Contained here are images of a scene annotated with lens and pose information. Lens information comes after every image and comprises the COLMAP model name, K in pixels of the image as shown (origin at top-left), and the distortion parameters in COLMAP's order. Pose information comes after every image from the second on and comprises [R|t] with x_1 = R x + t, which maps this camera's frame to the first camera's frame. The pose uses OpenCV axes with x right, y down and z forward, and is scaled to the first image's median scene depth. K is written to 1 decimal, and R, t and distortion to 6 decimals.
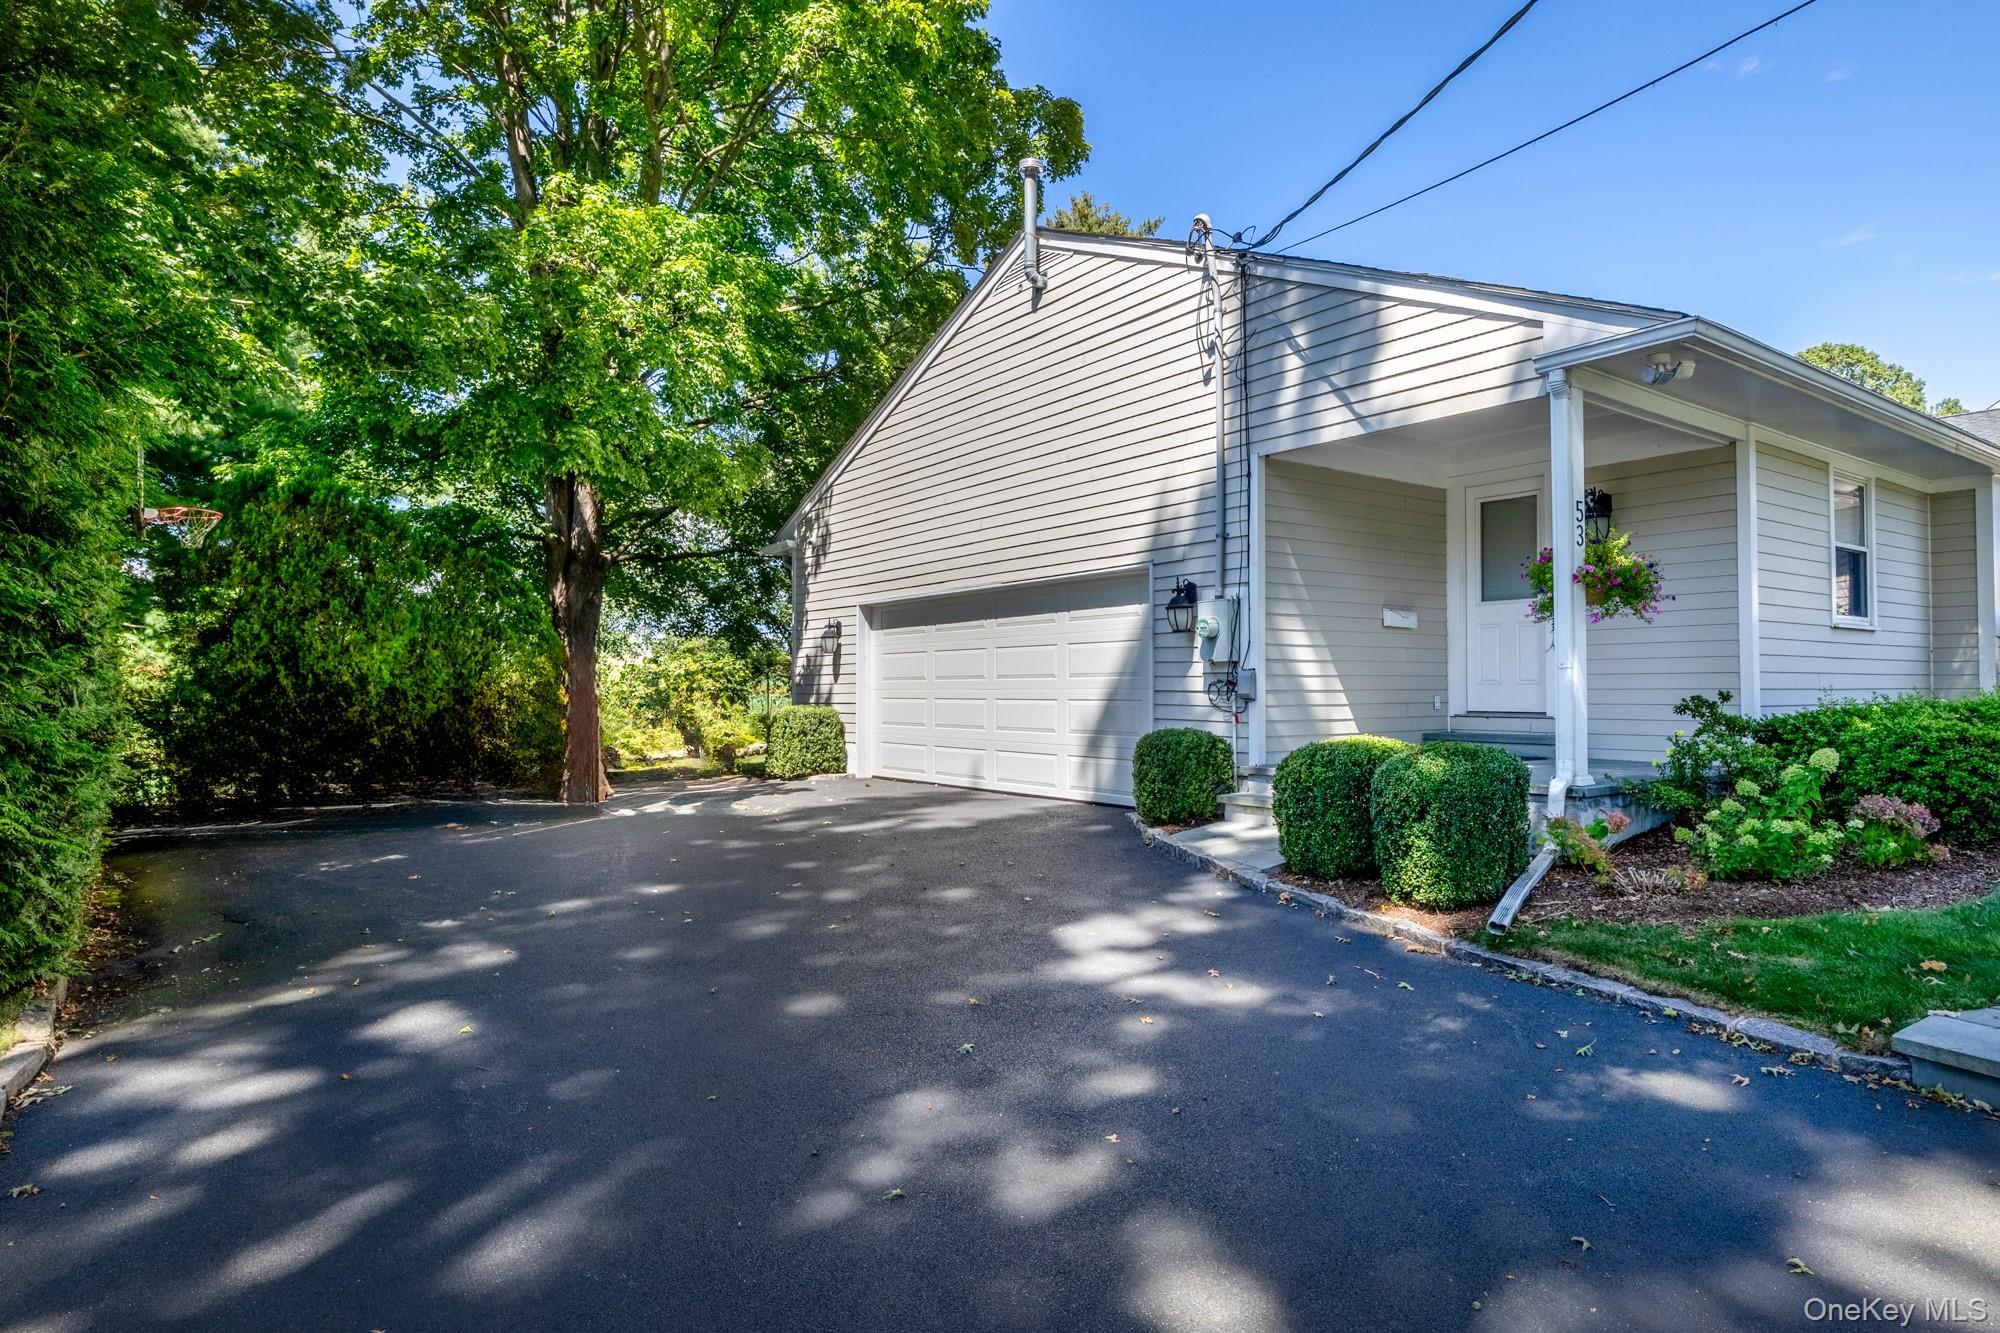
lens RADIAL K [[1111.2, 0, 998.9], [0, 1111.2, 668.5], [0, 0, 1]] dist [-0.002007, -0.000417]
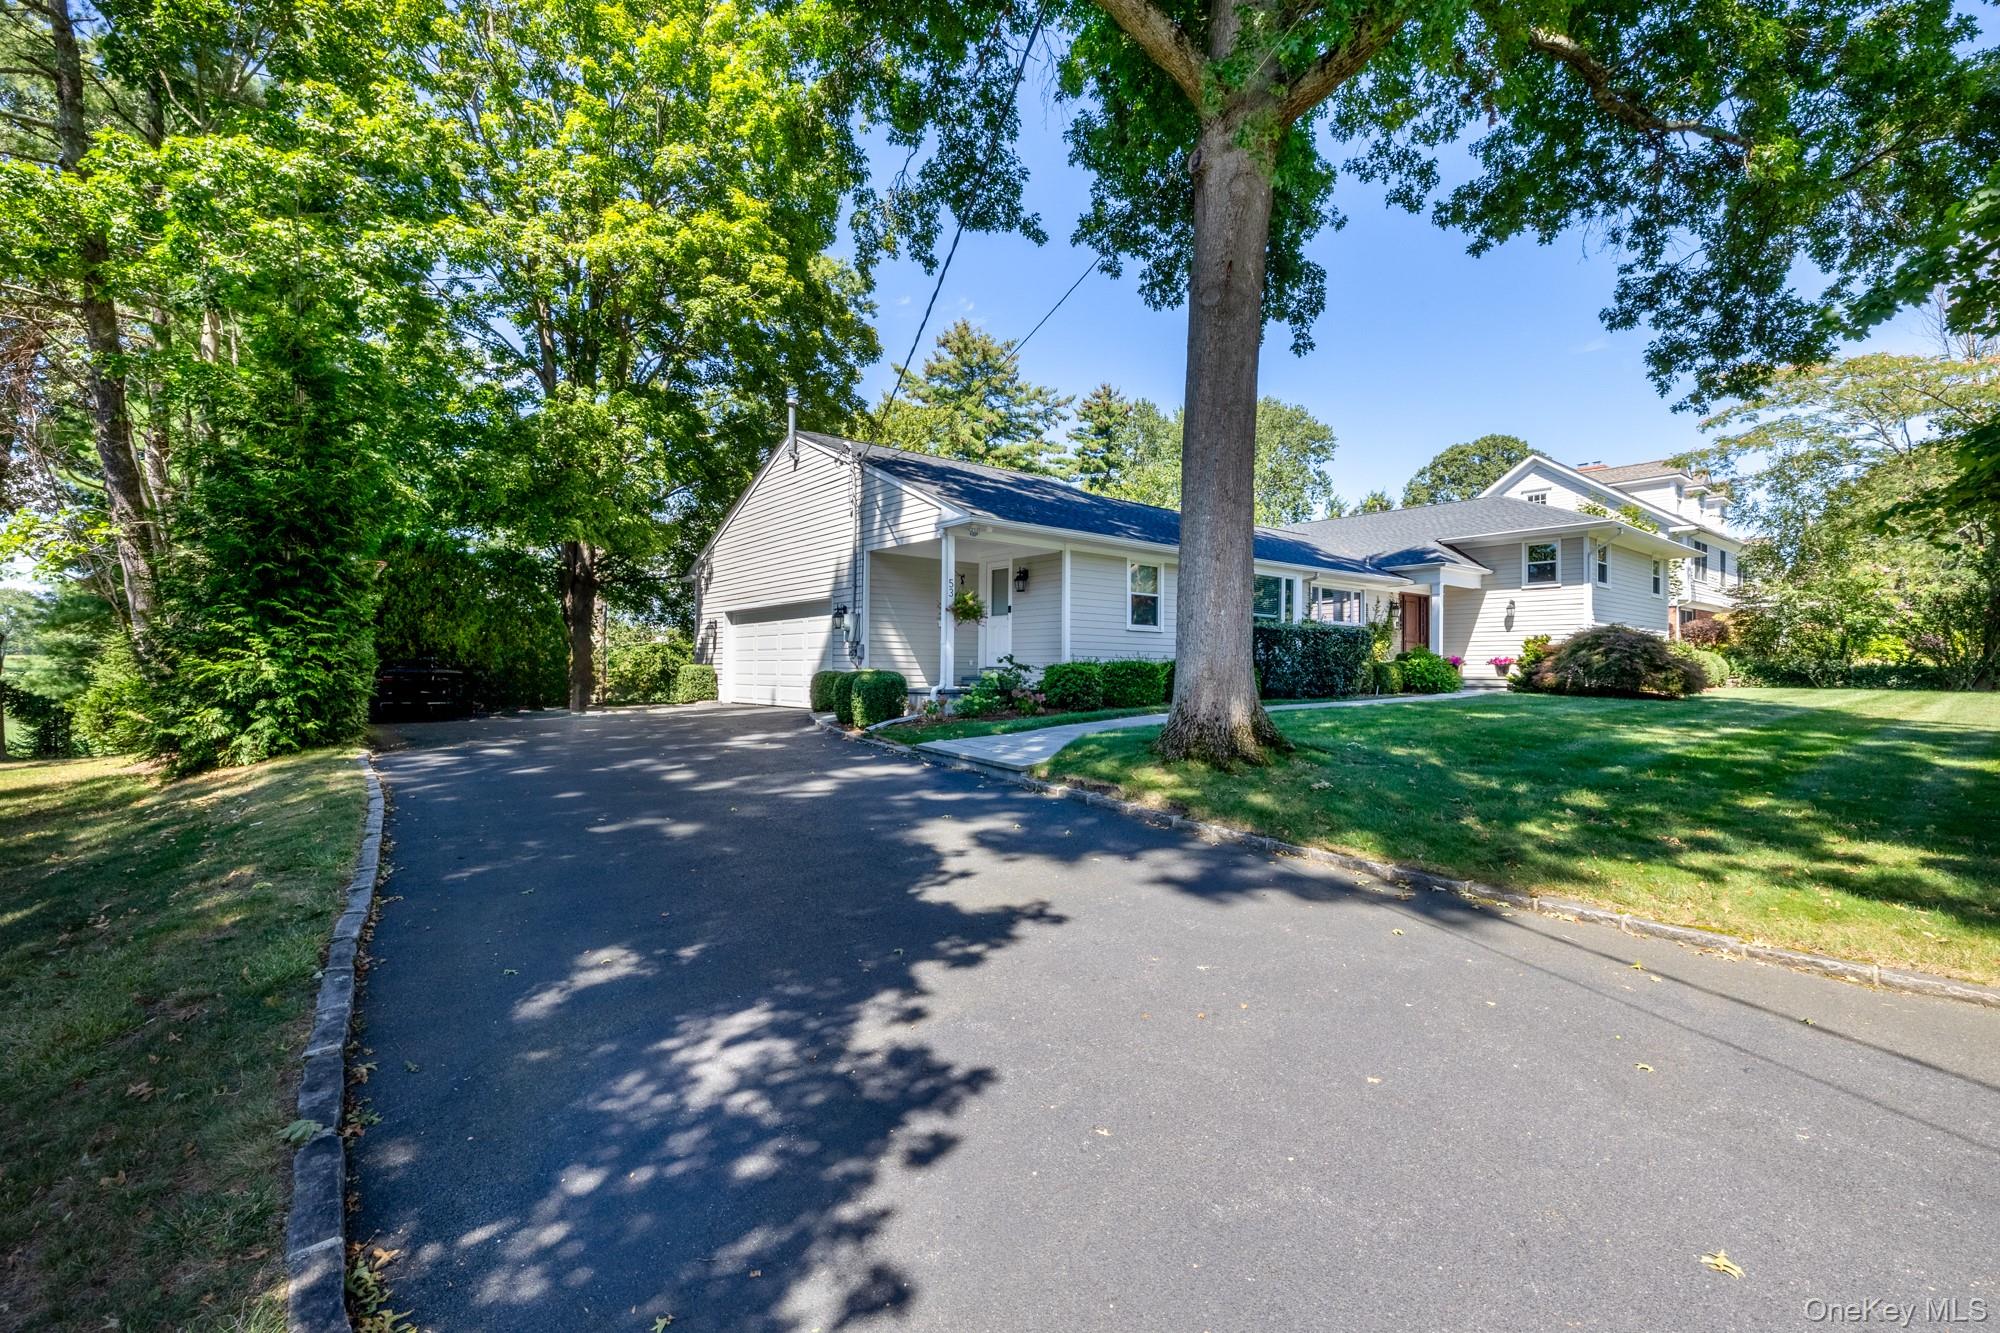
lens RADIAL K [[879.0, 0, 1002.0], [0, 879.0, 670.4], [0, 0, 1]] dist [-0.002007, 0.000038]
pose [[0.998398, 0.012529, 0.055170, 0.264777], [-0.013444, 0.999778, 0.016229, 0.012832], [-0.054955, -0.016945, 0.998345, -0.523702]]
